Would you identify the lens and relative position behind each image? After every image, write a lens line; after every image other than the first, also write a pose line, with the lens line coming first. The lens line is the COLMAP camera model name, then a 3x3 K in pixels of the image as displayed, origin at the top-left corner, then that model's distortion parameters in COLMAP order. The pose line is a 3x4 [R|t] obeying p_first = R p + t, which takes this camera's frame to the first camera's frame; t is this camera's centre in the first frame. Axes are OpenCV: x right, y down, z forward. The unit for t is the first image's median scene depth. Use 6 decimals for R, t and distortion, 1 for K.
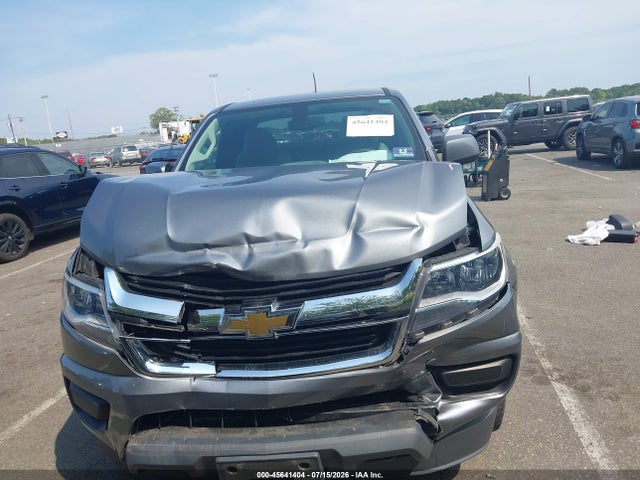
lens RADIAL K [[490.8, 0, 320.0], [0, 490.8, 240.0], [0, 0, 1]] dist [0.002883, -0.003866]
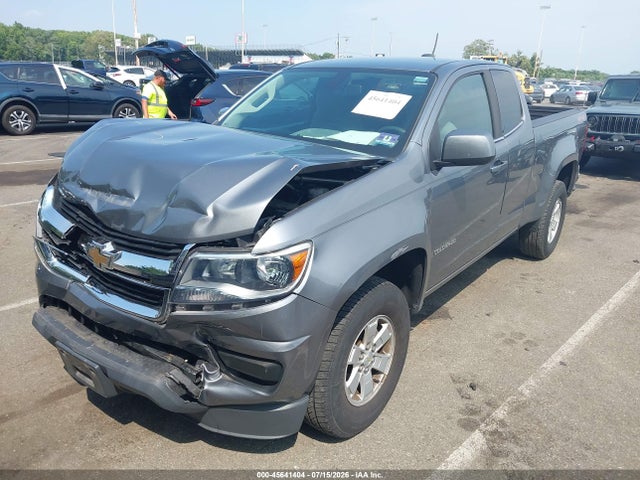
lens RADIAL K [[490.8, 0, 320.0], [0, 490.8, 240.0], [0, 0, 1]] dist [0.002883, -0.003866]
pose [[0.836237, 0.283227, -0.469563, 0.573835], [-0.223379, 0.957966, 0.180006, -0.138465], [0.500808, -0.045638, 0.864354, 0.118879]]
